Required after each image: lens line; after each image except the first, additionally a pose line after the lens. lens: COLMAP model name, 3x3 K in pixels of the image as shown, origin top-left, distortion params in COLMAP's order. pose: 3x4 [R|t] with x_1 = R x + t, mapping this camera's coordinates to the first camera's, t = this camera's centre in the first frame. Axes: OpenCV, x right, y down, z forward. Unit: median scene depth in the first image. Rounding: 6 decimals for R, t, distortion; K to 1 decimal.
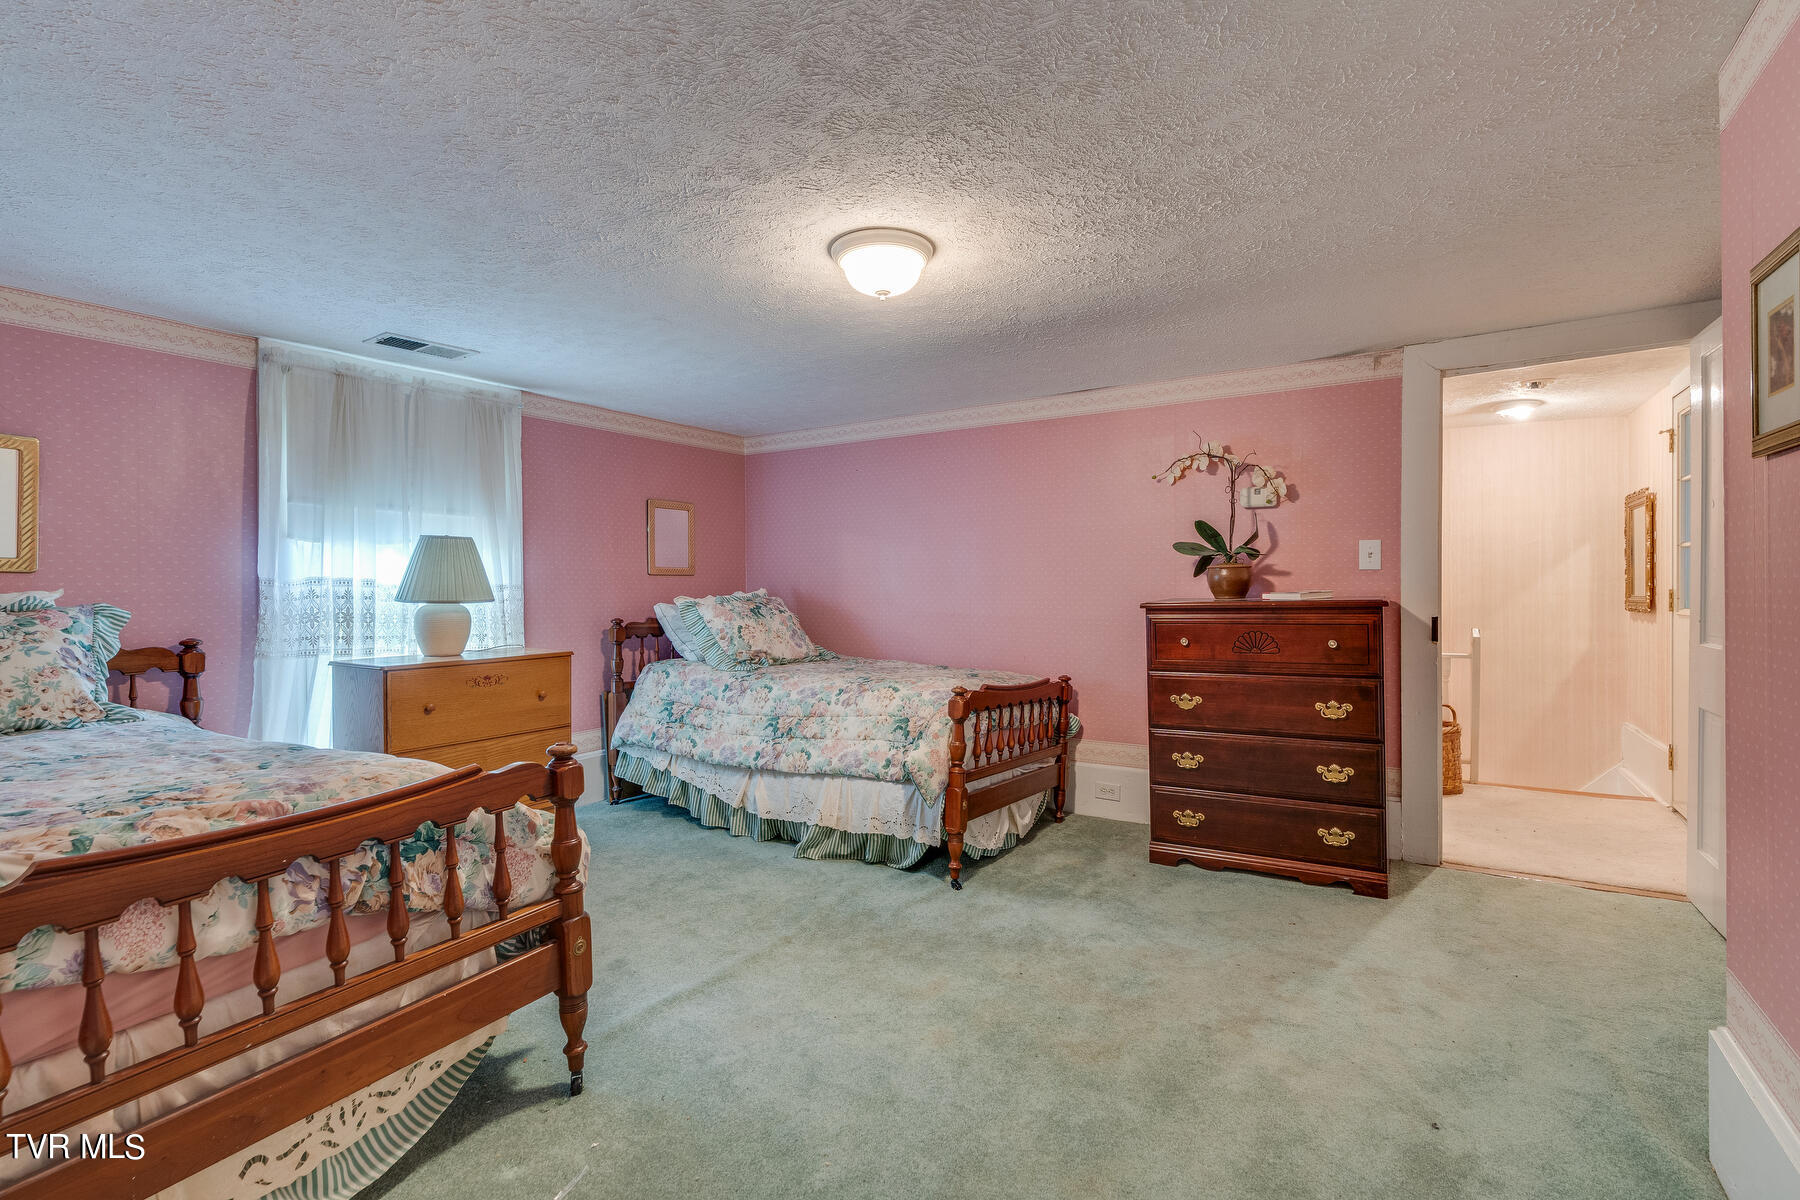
lens RADIAL K [[819.8, 0, 903.0], [0, 819.8, 593.5], [0, 0, 1]] dist [0.001319, 0.000369]
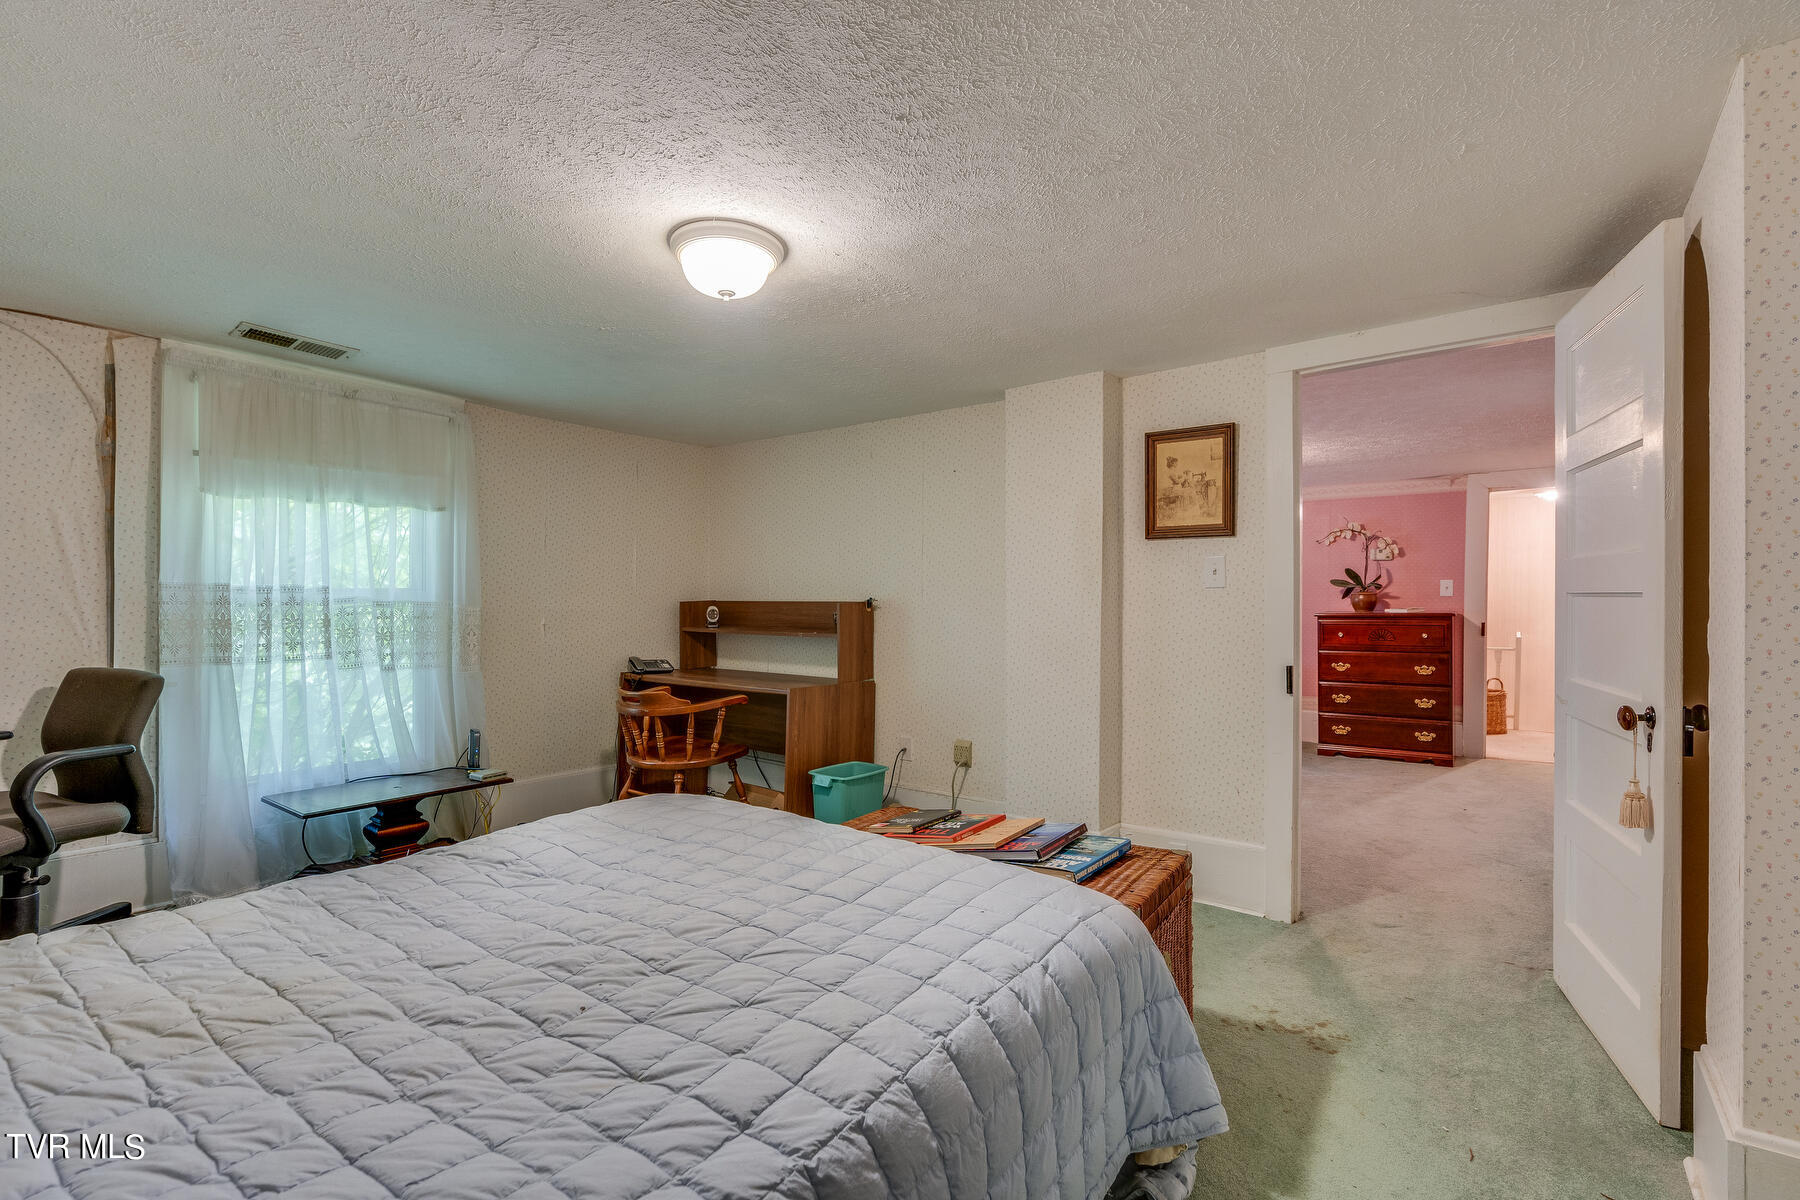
lens RADIAL K [[819.8, 0, 896.8], [0, 819.8, 605.8], [0, 0, 1]] dist [0.001319, 0.000369]
pose [[0.996444, 0.010876, -0.083547, -0.488068], [-0.010343, 0.999923, 0.006815, -0.008017], [0.083615, -0.005926, 0.996481, -0.905625]]
